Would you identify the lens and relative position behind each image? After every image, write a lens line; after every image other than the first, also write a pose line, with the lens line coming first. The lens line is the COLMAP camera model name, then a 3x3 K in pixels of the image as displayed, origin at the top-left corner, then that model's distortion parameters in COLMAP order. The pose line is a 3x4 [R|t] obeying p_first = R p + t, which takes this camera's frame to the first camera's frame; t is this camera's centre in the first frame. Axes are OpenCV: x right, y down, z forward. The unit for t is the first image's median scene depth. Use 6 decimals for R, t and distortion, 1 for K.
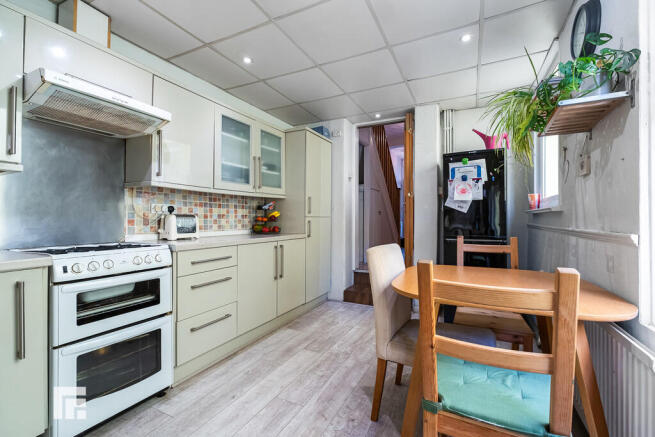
lens RADIAL K [[285.8, 0, 324.8], [0, 285.8, 218.2], [0, 0, 1]] dist [0.001290, 0.000022]
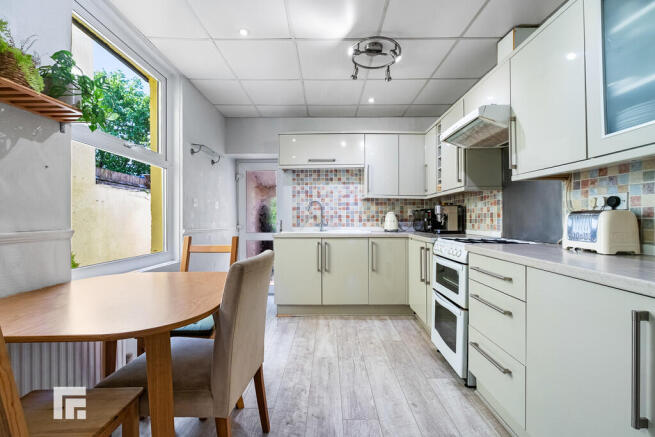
lens RADIAL K [[285.8, 0, 324.2], [0, 285.8, 219.9], [0, 0, 1]] dist [0.001290, 0.000022]
pose [[-0.895377, 0.002590, -0.445302, 0.383582], [0.005056, 0.999978, -0.004352, 0.008954], [0.445281, -0.006148, -0.895370, 1.763974]]
